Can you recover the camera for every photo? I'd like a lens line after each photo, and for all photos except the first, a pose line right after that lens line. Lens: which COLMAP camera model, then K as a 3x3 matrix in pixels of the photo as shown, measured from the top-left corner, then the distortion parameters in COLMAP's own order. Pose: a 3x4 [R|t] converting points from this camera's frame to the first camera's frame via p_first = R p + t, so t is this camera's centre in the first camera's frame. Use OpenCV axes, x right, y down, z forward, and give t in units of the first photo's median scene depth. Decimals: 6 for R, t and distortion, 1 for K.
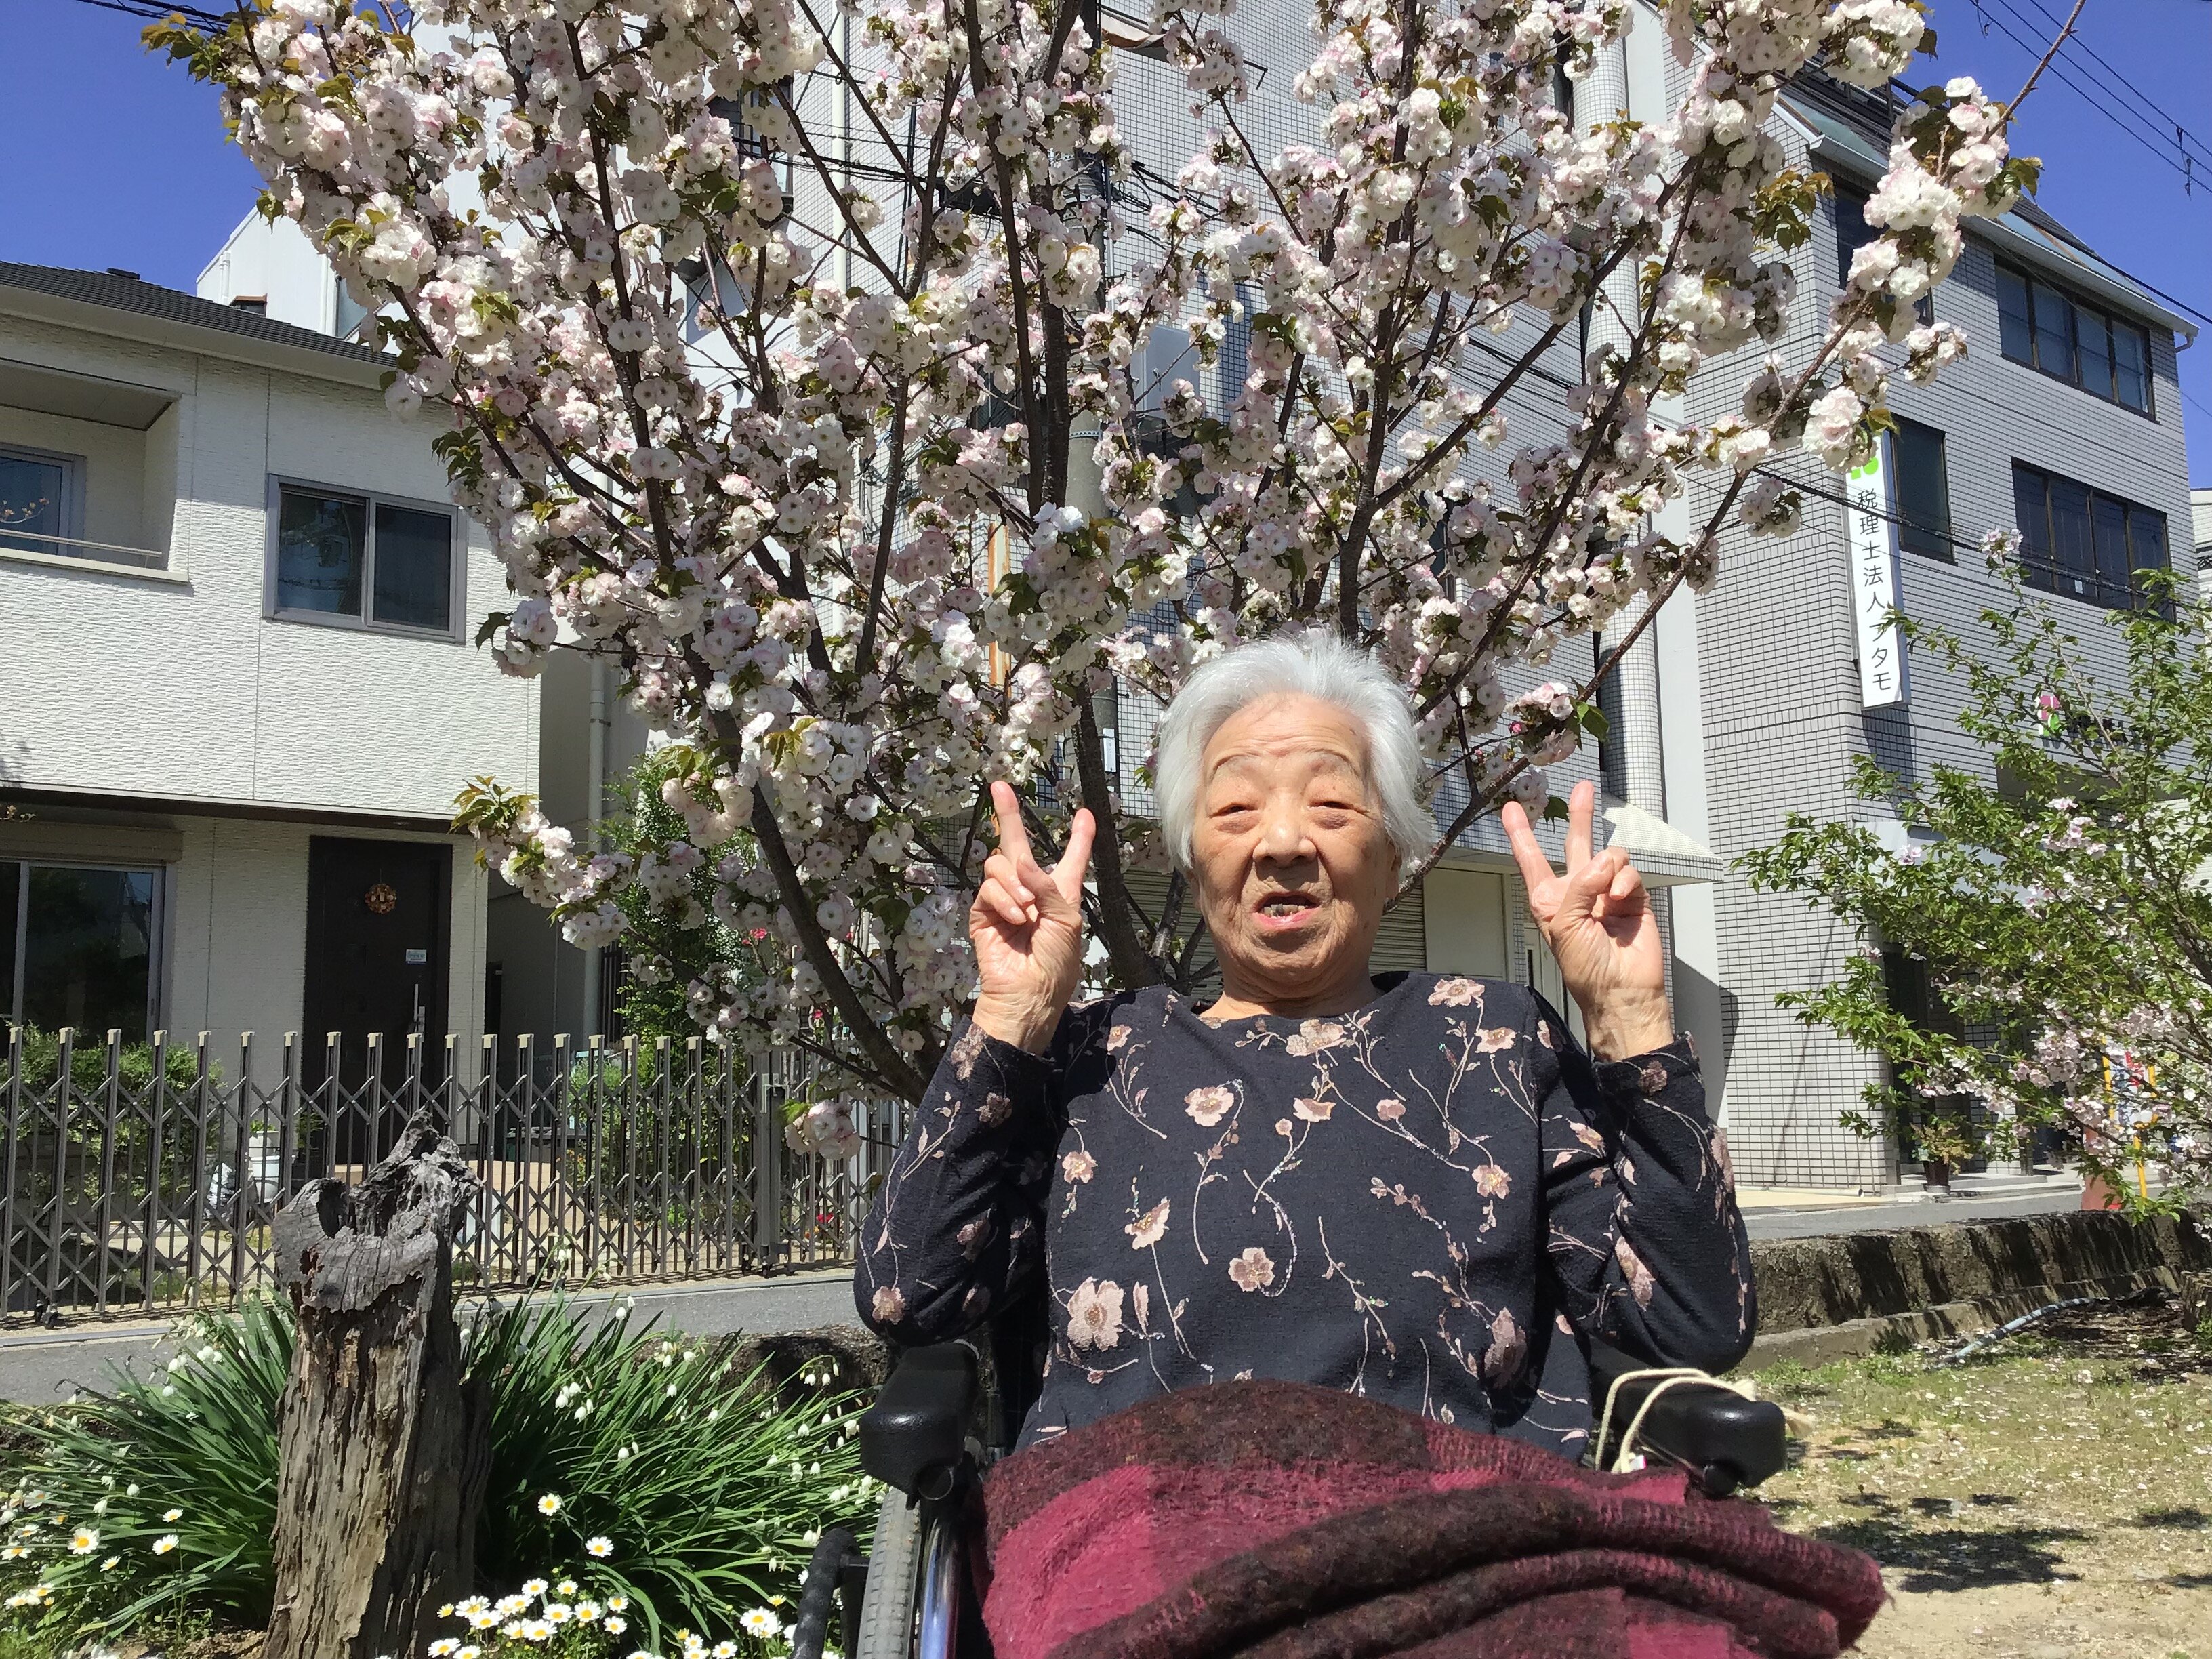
lens RADIAL K [[1990.4, 0, 1070.3], [0, 1990.4, 895.1], [0, 0, 1]] dist [0.131433, -0.221057]
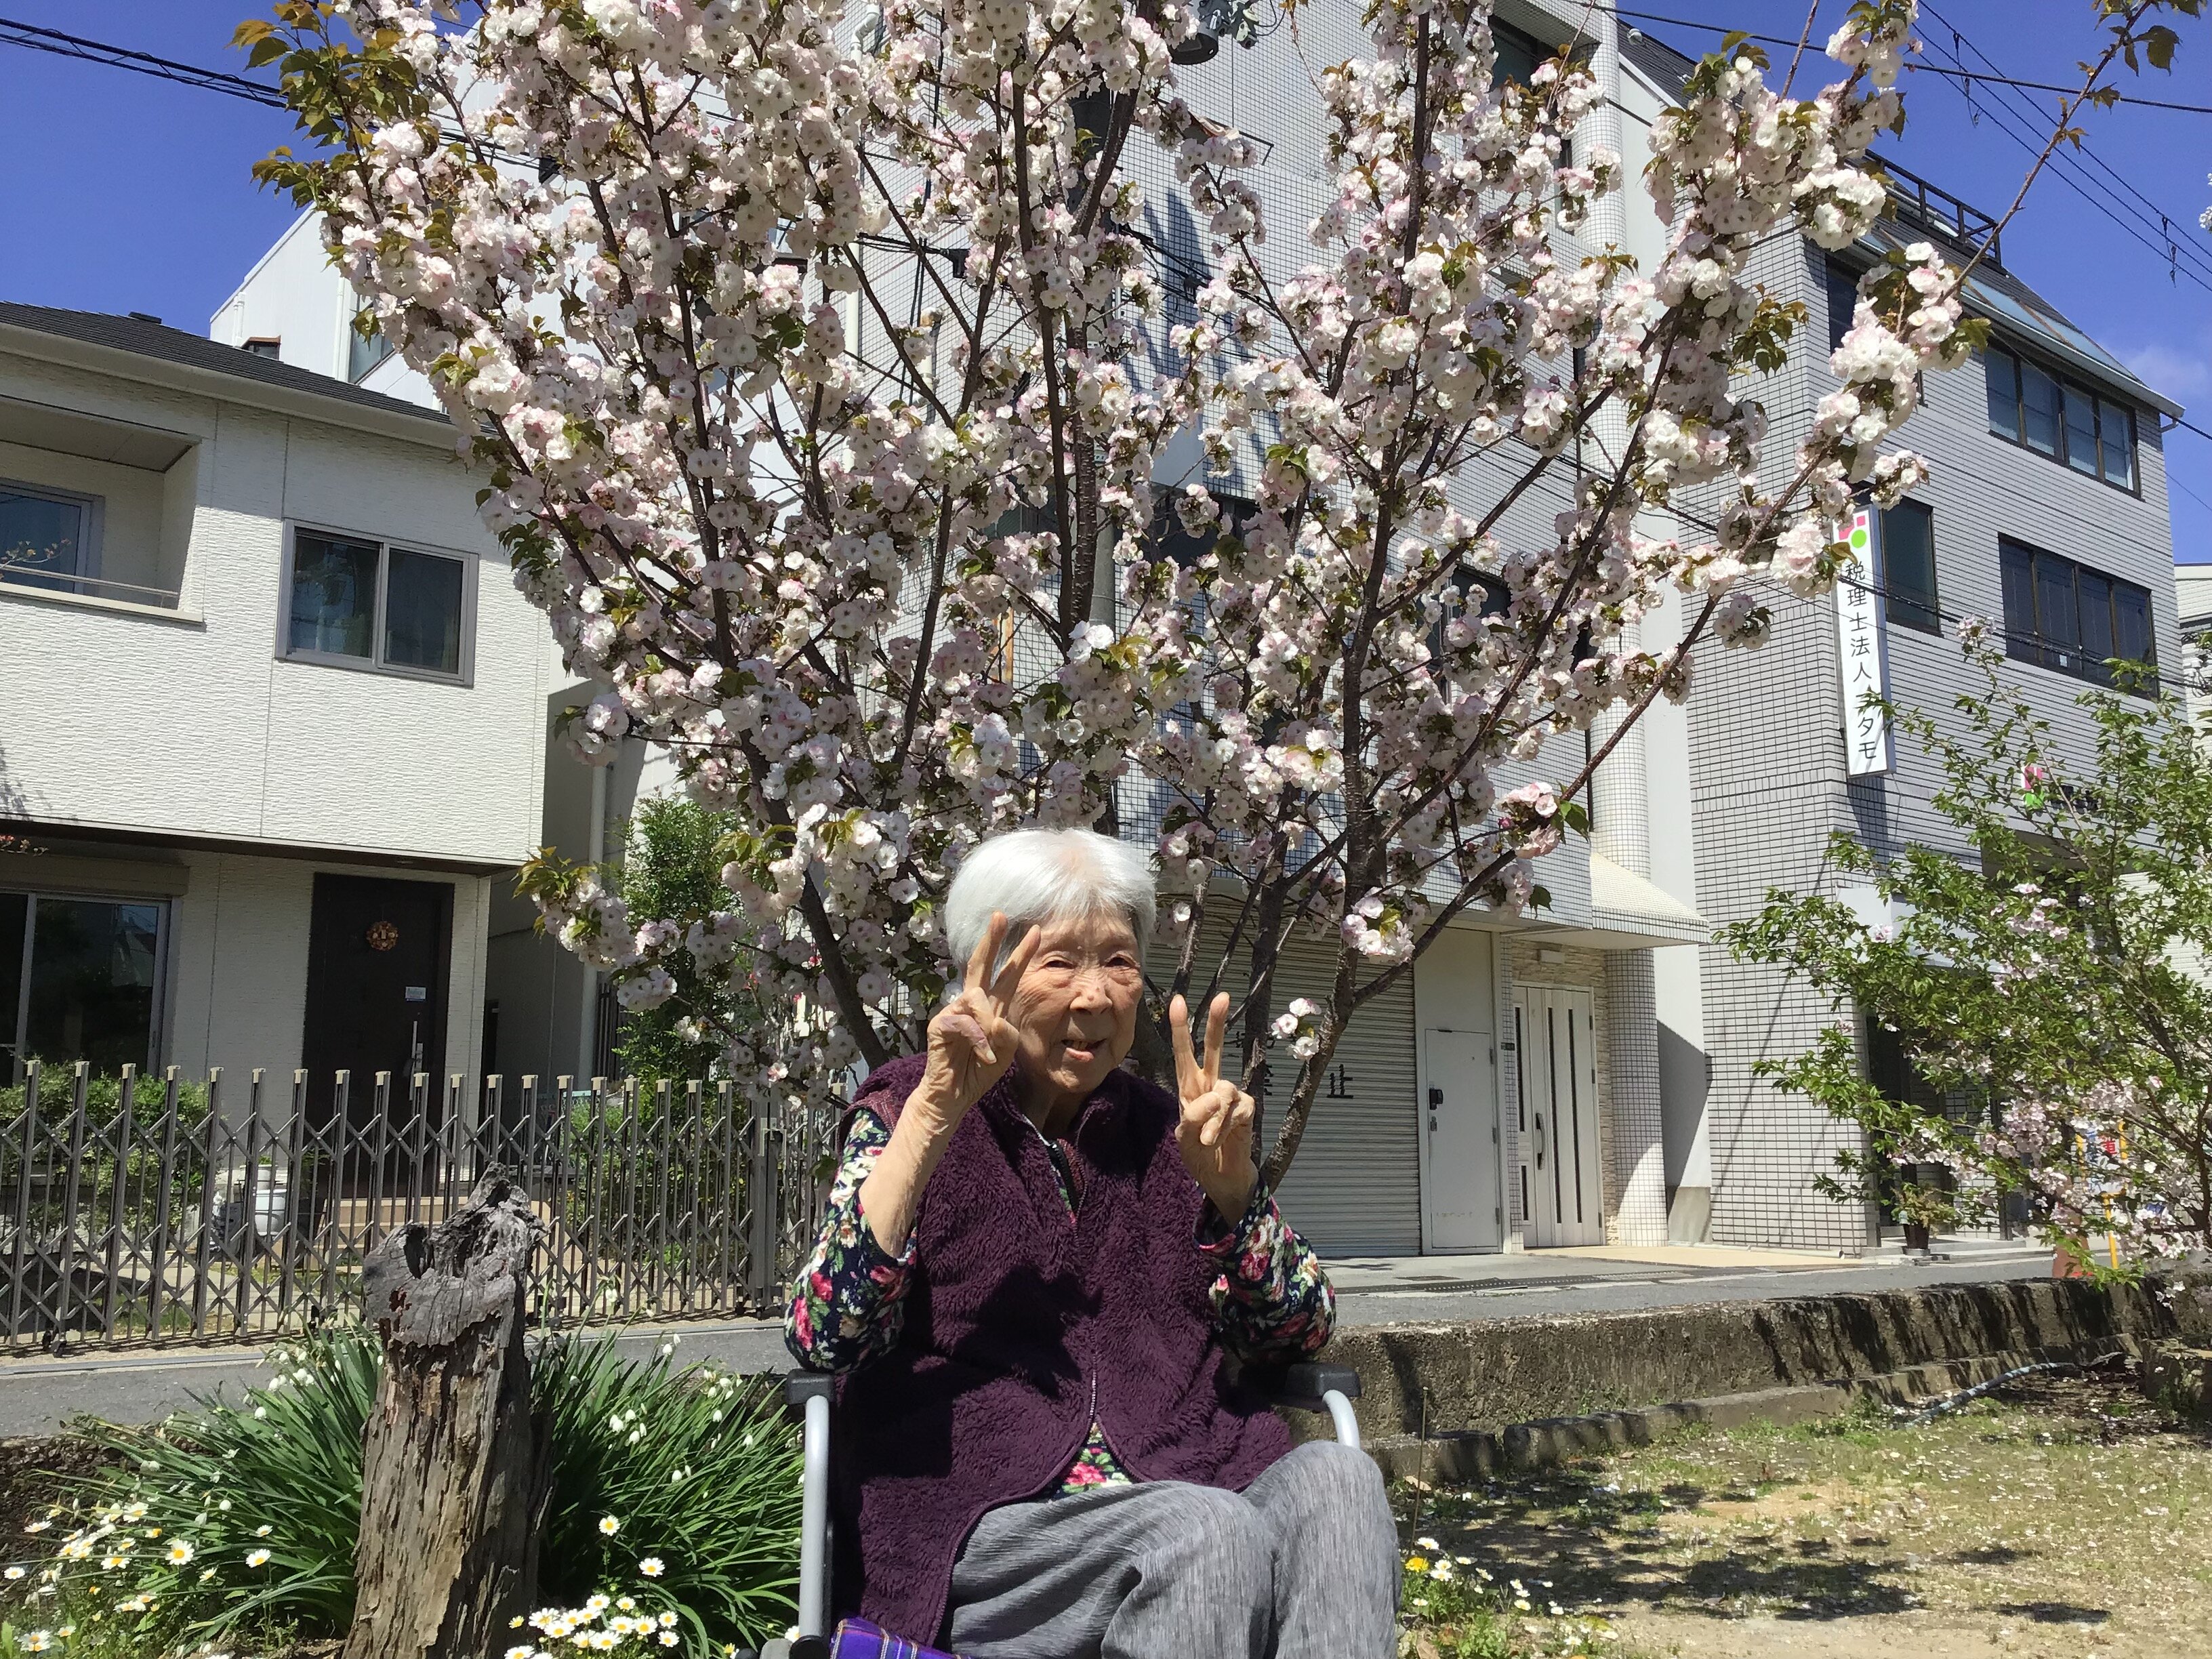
lens RADIAL K [[1997.3, 0, 1067.0], [0, 1997.3, 906.5], [0, 0, 1]] dist [0.116493, -0.174683]
pose [[0.999815, 0.018850, 0.003713, -0.016425], [-0.018787, 0.999690, -0.016309, -0.016461], [-0.004019, 0.016236, 0.999860, -0.080529]]
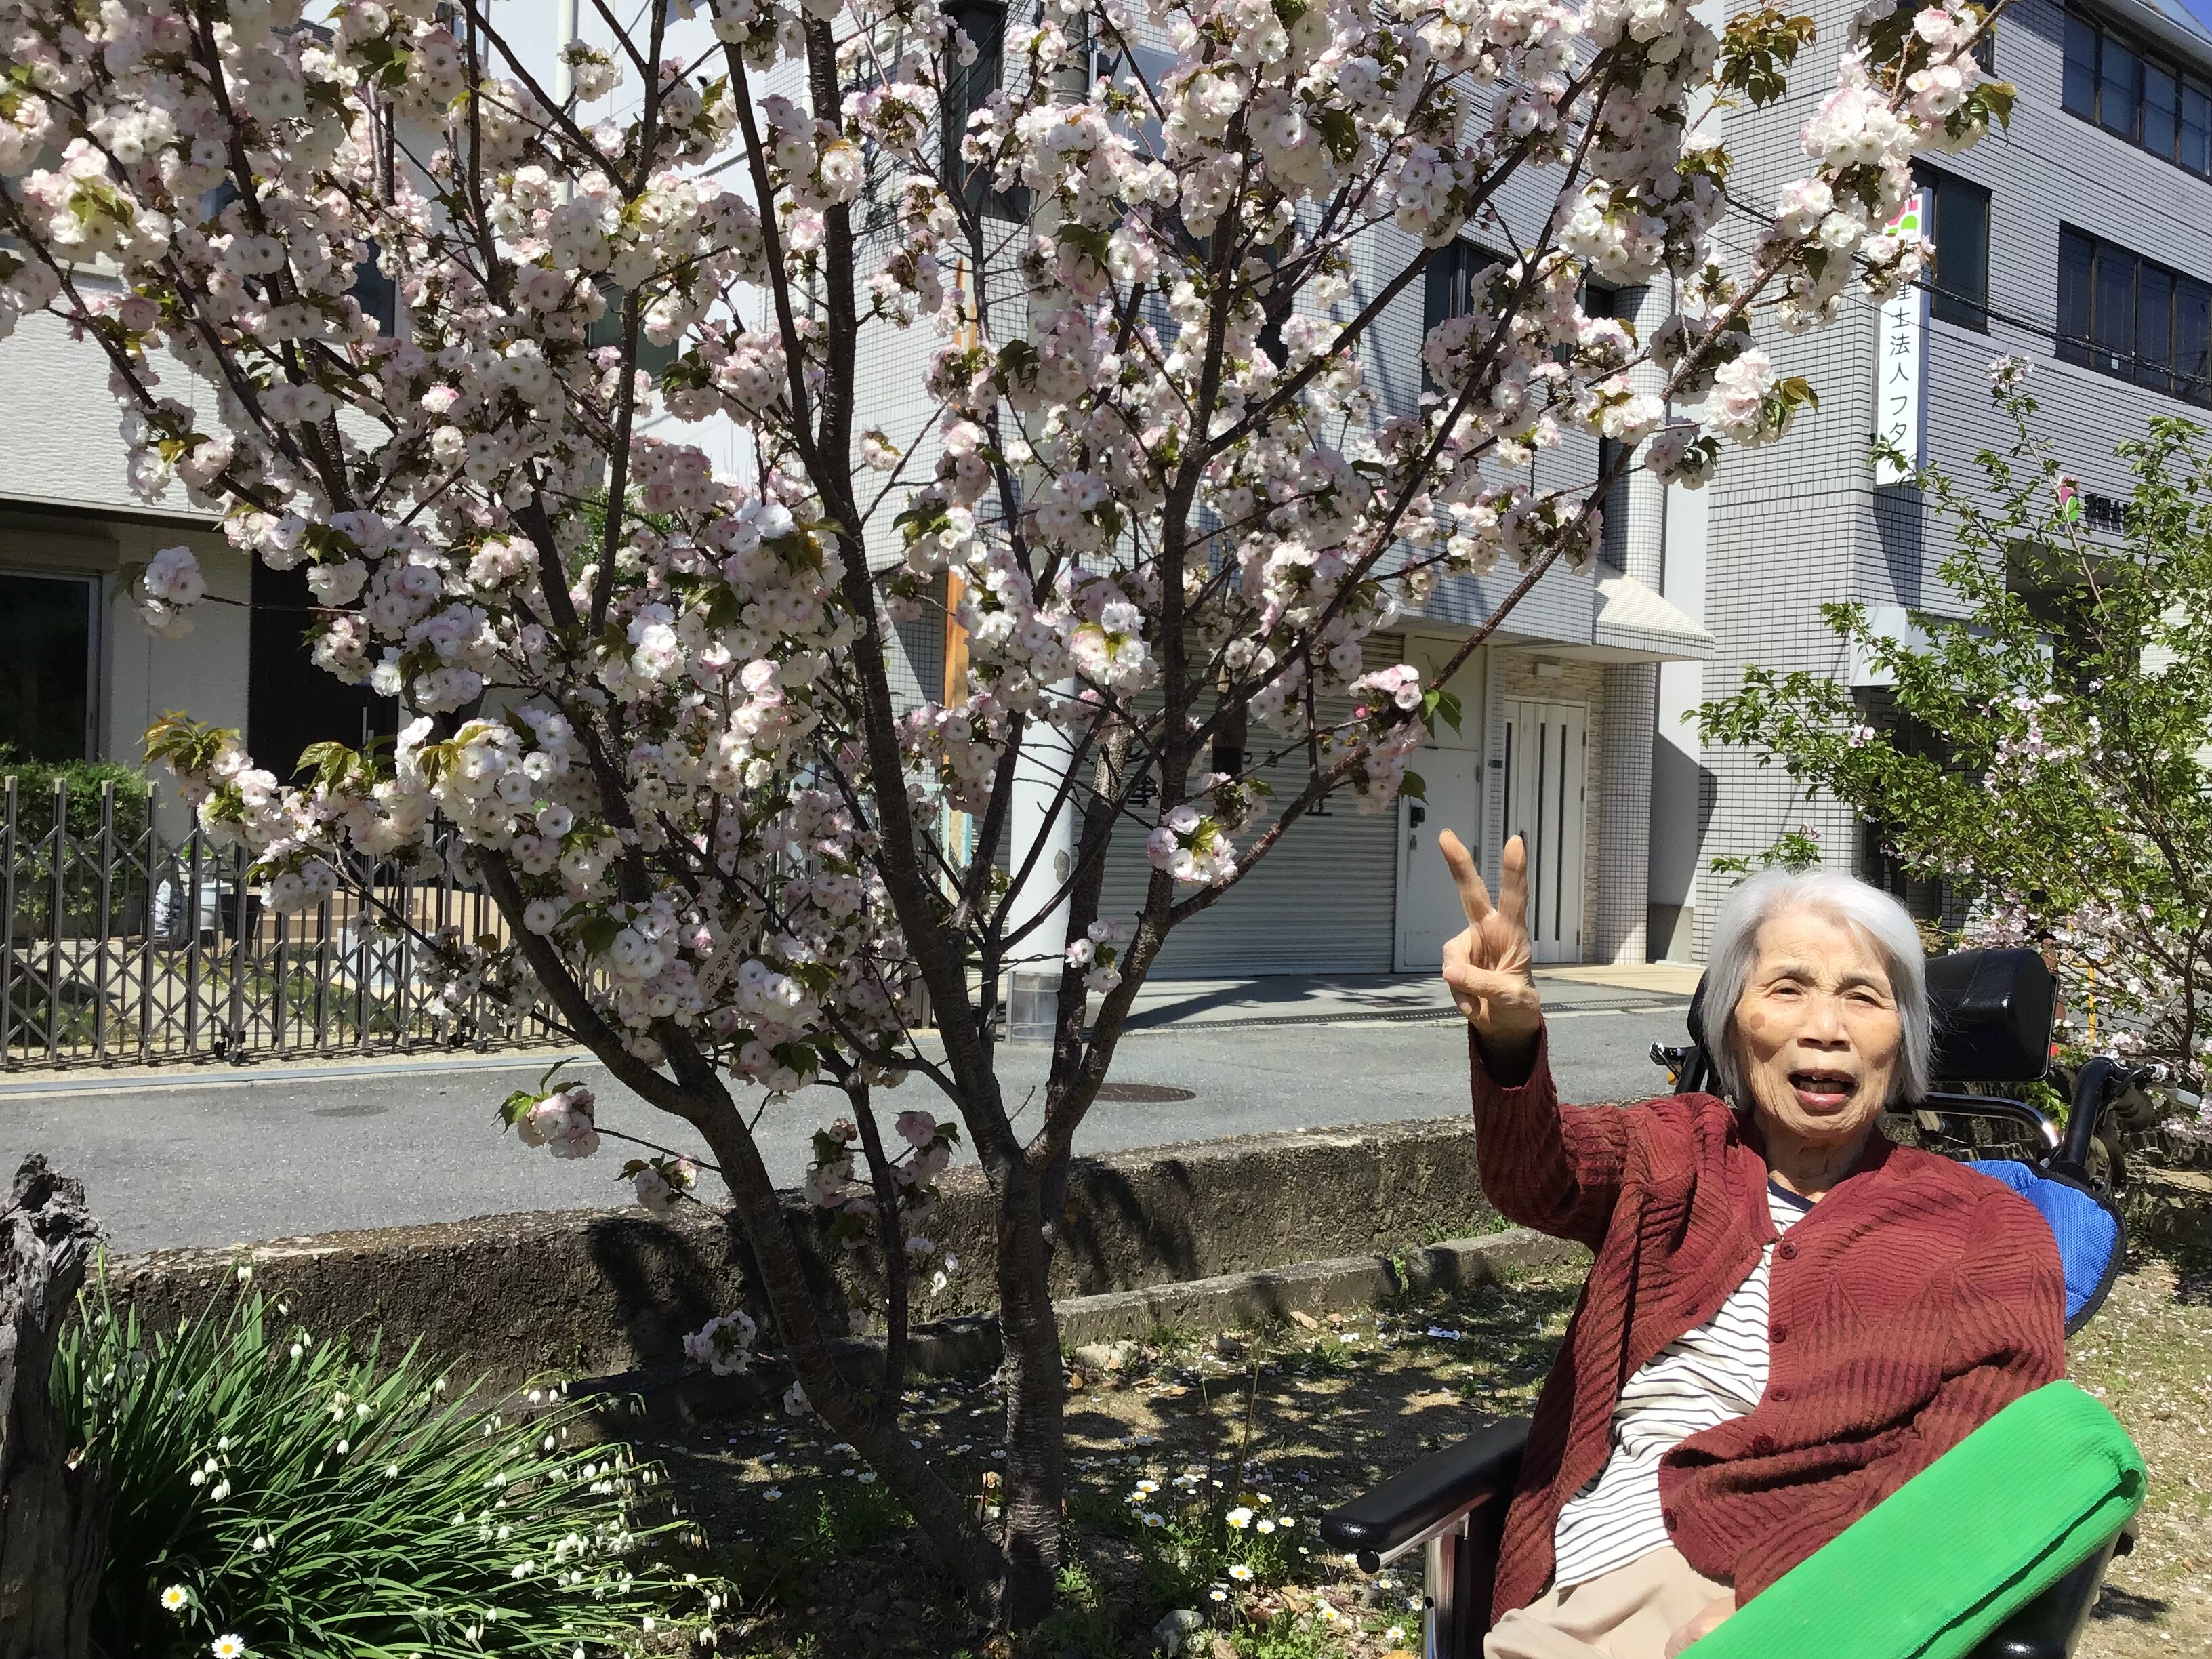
lens RADIAL K [[1997.9, 0, 1061.0], [0, 1997.9, 896.6], [0, 0, 1]] dist [0.110353, -0.180550]
pose [[0.998859, 0.047733, 0.001385, 0.094433], [-0.047442, 0.988632, 0.142677, -0.122110], [0.005442, -0.142580, 0.989768, 0.122209]]
